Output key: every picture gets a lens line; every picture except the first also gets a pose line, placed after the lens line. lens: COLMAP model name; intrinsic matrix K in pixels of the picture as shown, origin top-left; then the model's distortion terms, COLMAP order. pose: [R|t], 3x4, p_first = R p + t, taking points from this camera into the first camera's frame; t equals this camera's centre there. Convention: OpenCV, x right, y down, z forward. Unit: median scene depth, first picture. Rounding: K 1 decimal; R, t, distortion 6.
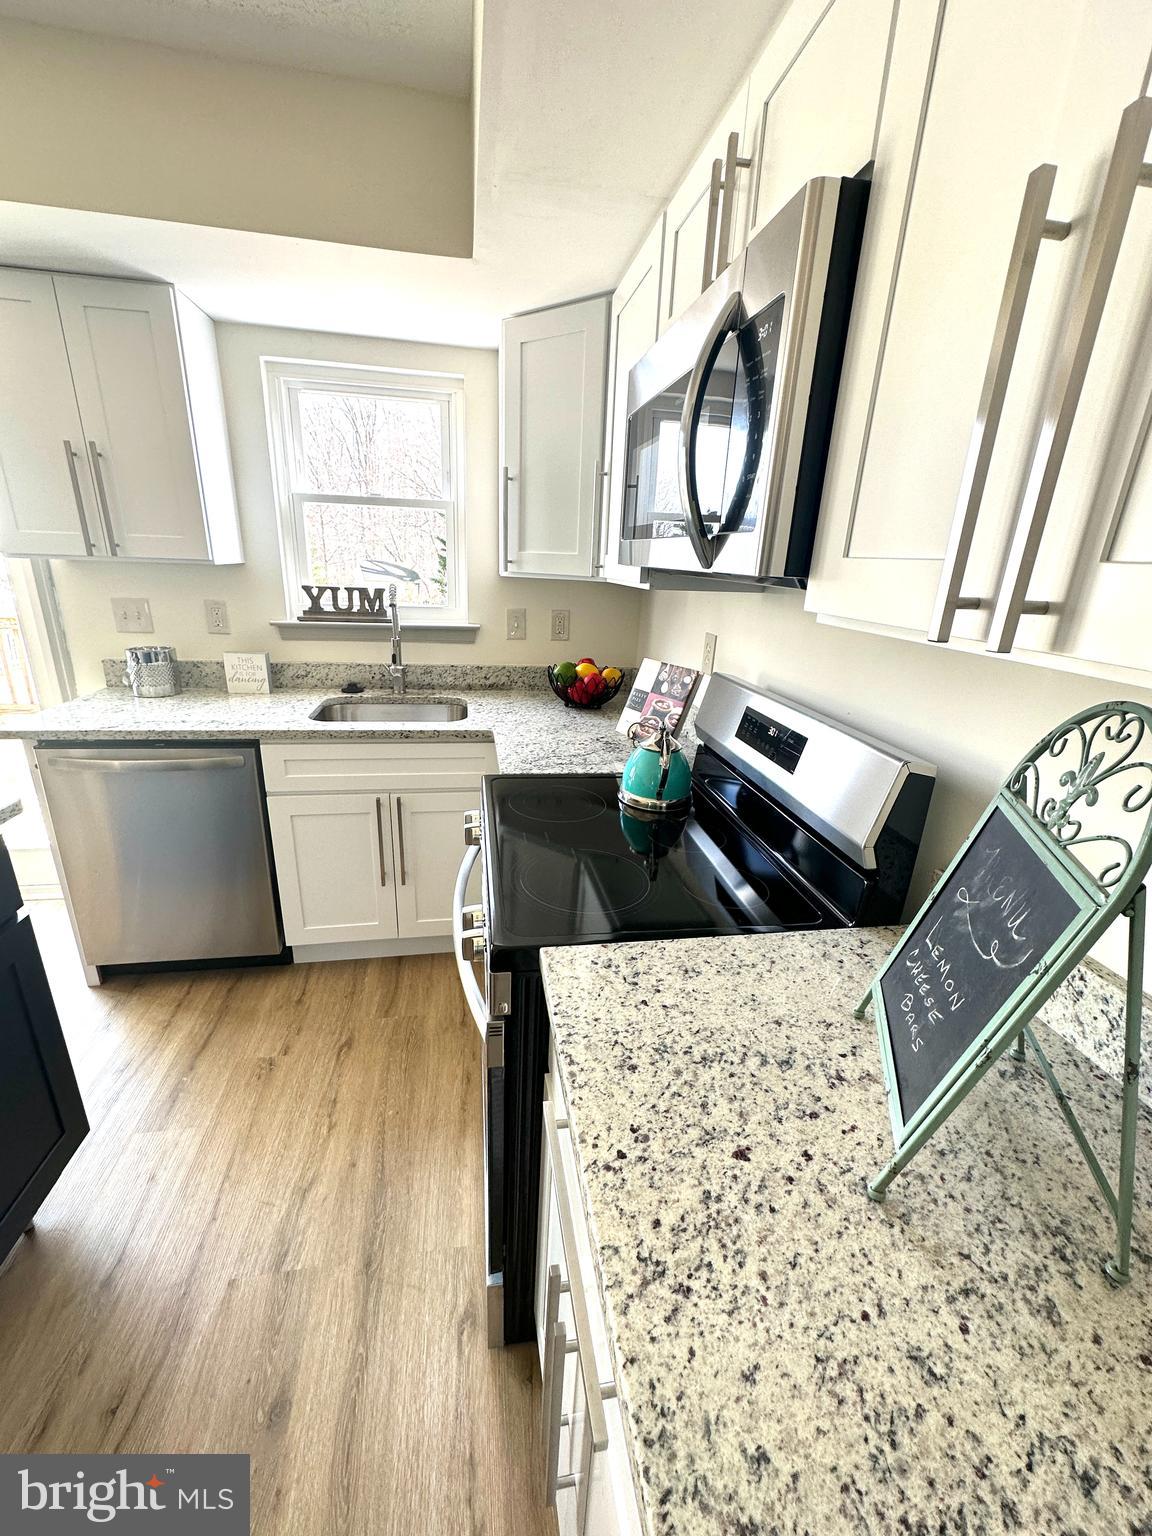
lens RADIAL K [[611.5, 0, 576.0], [0, 611.5, 768.0], [0, 0, 1]] dist [-0.001670, -0.000140]
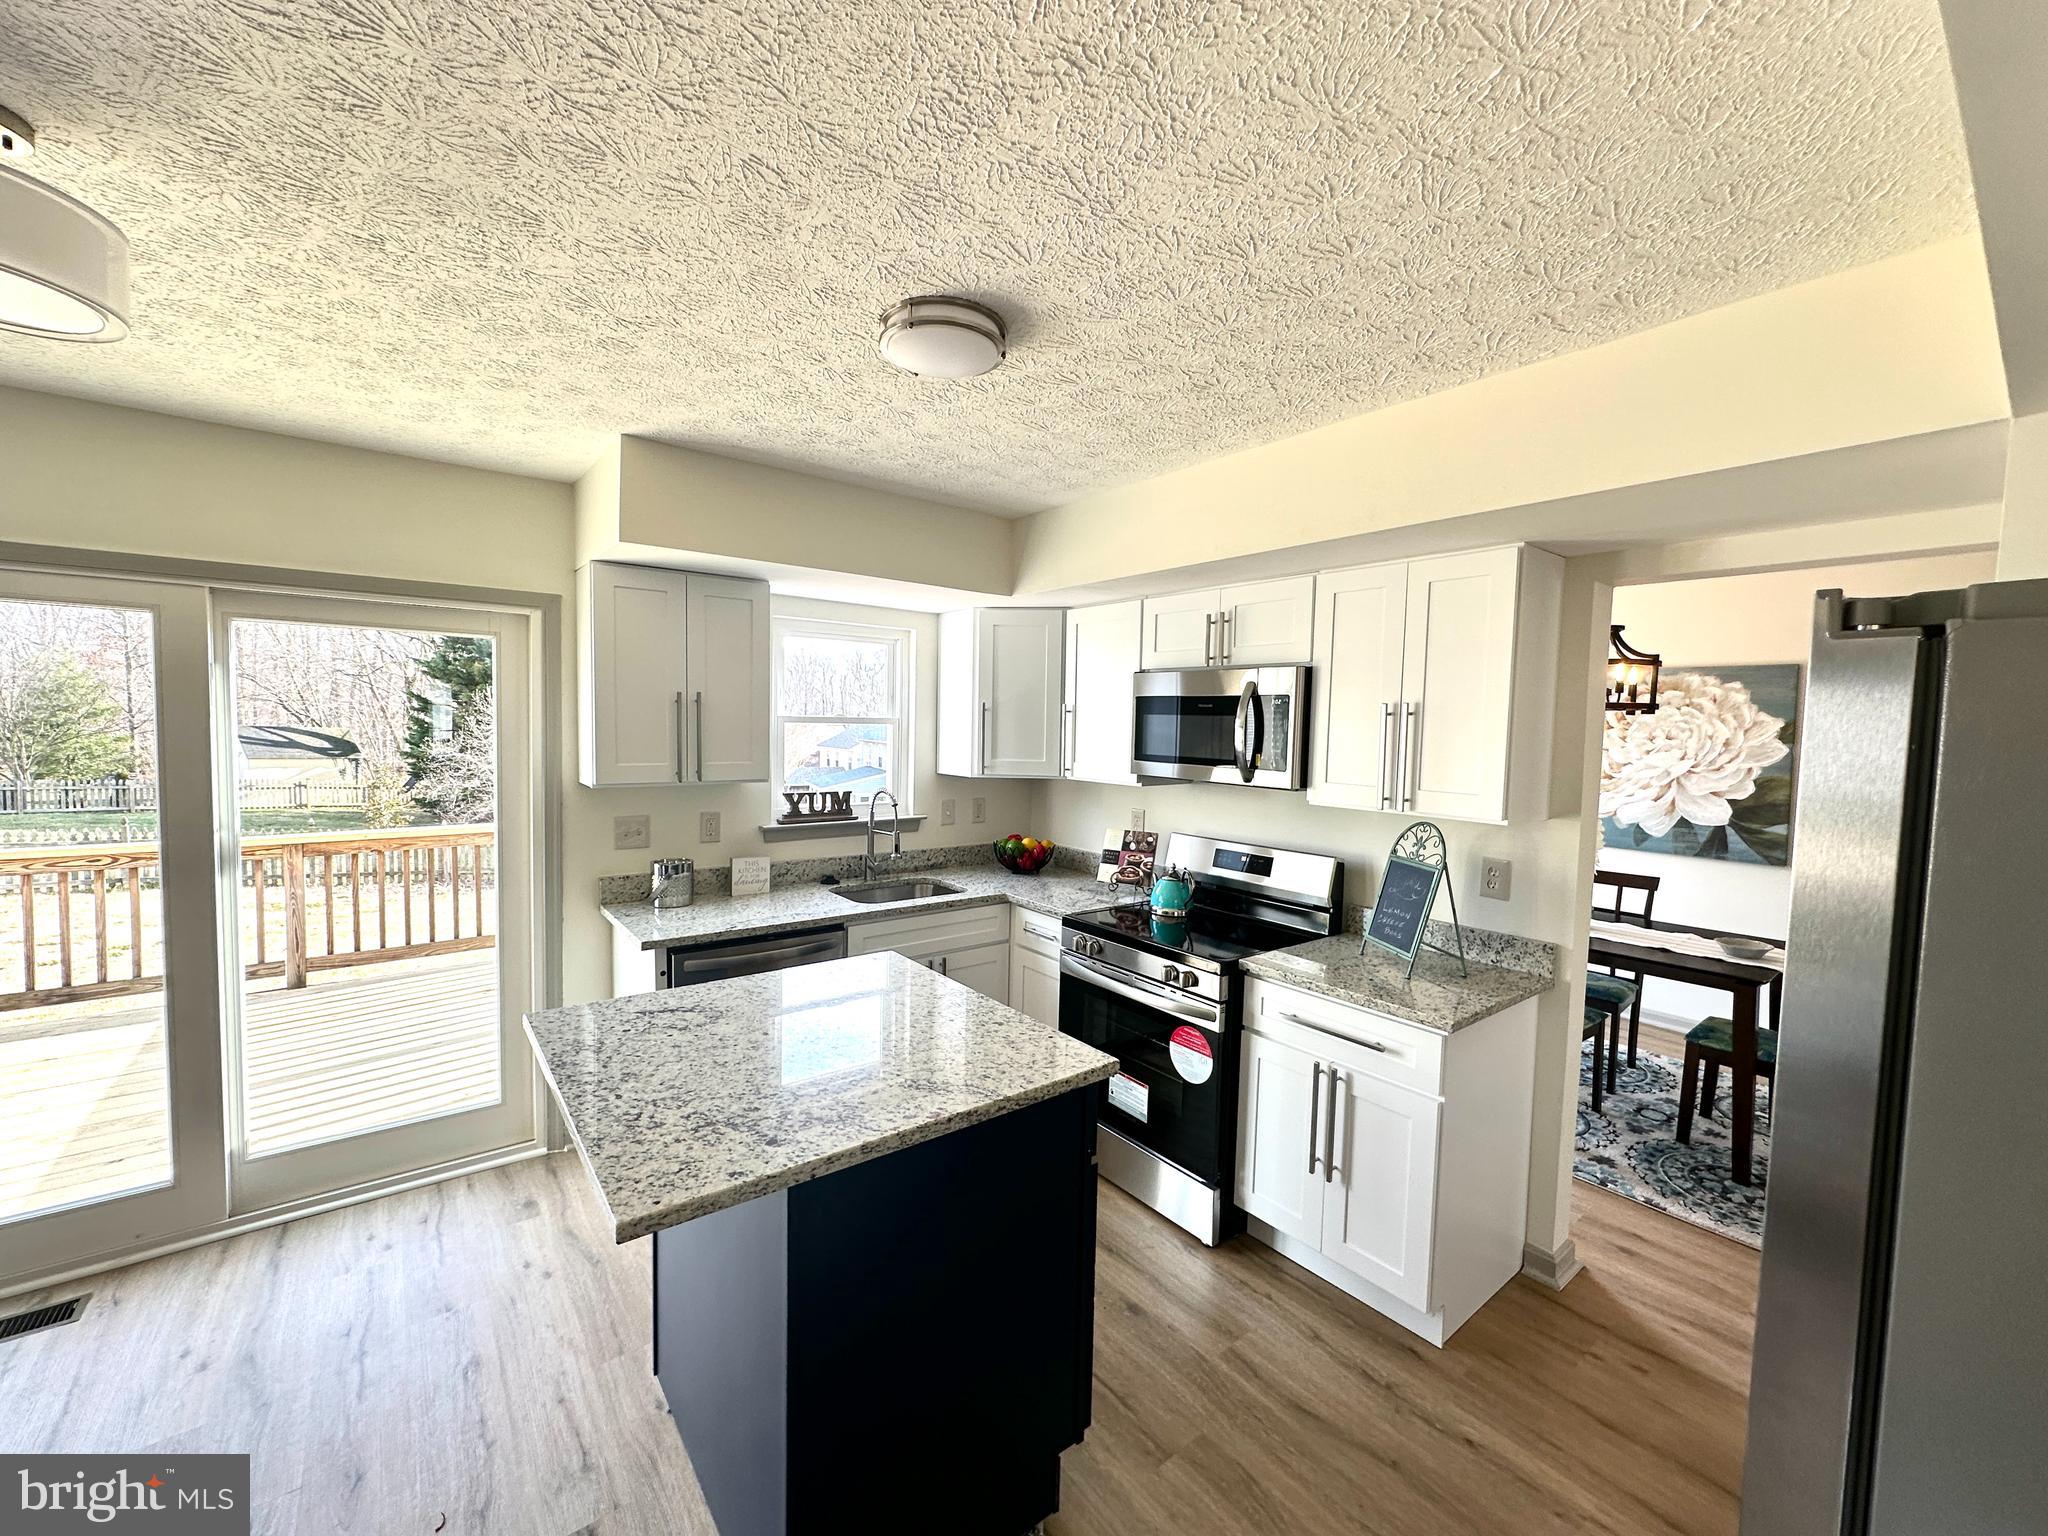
lens RADIAL K [[815.3, 0, 1028.6], [0, 815.3, 769.8], [0, 0, 1]] dist [-0.001670, -0.000140]
pose [[0.879324, -0.052064, 0.473369, -0.783901], [0.169263, 0.963270, -0.208474, 0.047741], [-0.445128, 0.263440, 0.855839, -0.501651]]
